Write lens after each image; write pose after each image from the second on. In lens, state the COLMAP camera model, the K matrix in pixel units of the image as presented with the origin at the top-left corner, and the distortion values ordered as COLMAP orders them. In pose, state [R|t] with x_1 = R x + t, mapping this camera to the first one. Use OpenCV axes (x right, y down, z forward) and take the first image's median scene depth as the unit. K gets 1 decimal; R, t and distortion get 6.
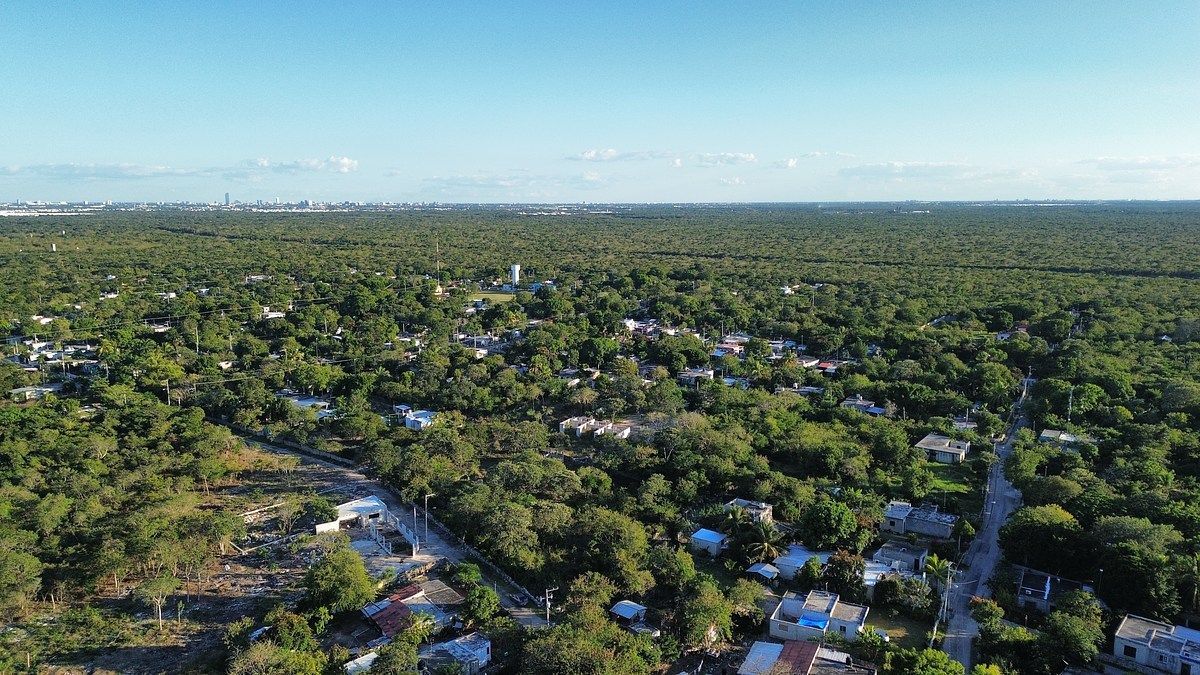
lens RADIAL K [[836.1, 0, 600.0], [0, 836.1, 337.5], [0, 0, 1]] dist [0.057784, -0.051140]
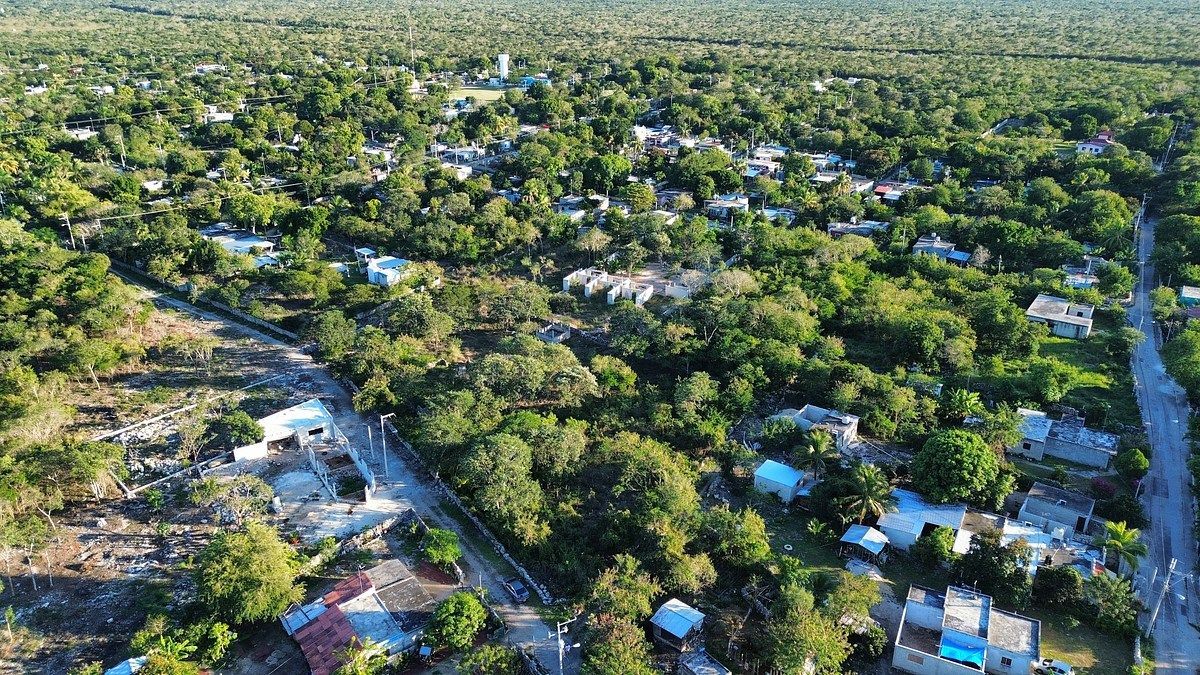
lens RADIAL K [[836.1, 0, 600.0], [0, 836.1, 337.5], [0, 0, 1]] dist [0.057784, -0.051140]
pose [[0.999980, -0.000388, 0.006264, -0.015108], [-0.001131, 0.970605, 0.240674, -0.026682], [-0.006173, -0.240676, 0.970586, 0.183566]]
